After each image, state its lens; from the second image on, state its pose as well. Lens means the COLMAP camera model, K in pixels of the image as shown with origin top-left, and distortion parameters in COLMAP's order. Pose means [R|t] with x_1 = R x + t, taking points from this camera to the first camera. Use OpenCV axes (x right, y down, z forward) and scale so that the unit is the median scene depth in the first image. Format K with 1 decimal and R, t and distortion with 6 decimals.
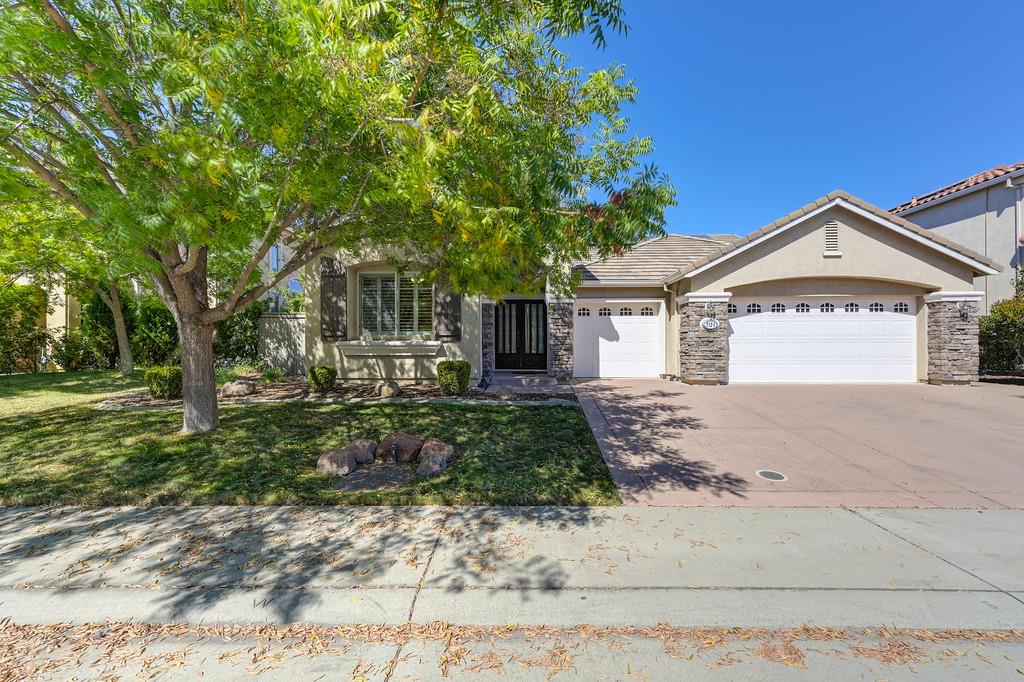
lens RADIAL K [[402.4, 0, 503.3], [0, 402.4, 340.5], [0, 0, 1]] dist [-0.000061, -0.000737]
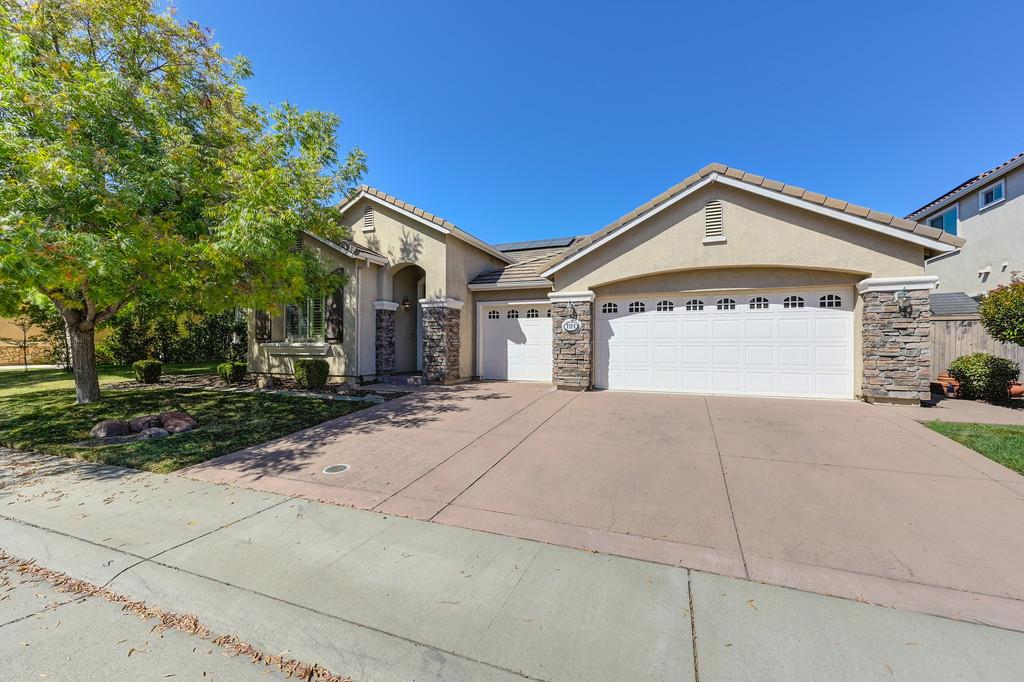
lens RADIAL K [[402.4, 0, 506.1], [0, 402.4, 345.4], [0, 0, 1]] dist [-0.000061, -0.000737]
pose [[0.946273, 0.004498, -0.323338, 0.672200], [-0.003250, 0.999985, 0.004401, 0.001734], [0.323353, -0.003114, 0.946273, 0.066182]]
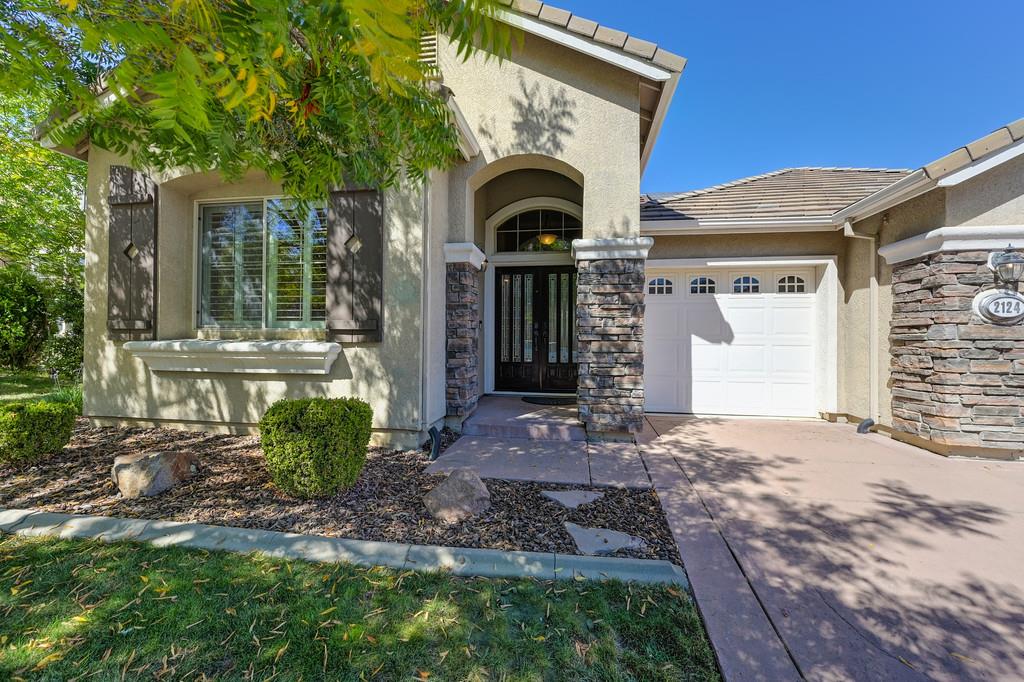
lens RADIAL K [[402.4, 0, 510.5], [0, 402.4, 334.6], [0, 0, 1]] dist [-0.000061, -0.000737]
pose [[0.994516, 0.006932, -0.104357, 0.074300], [-0.006874, 0.999976, 0.000920, -0.009158], [0.104361, -0.000198, 0.994540, 0.557571]]
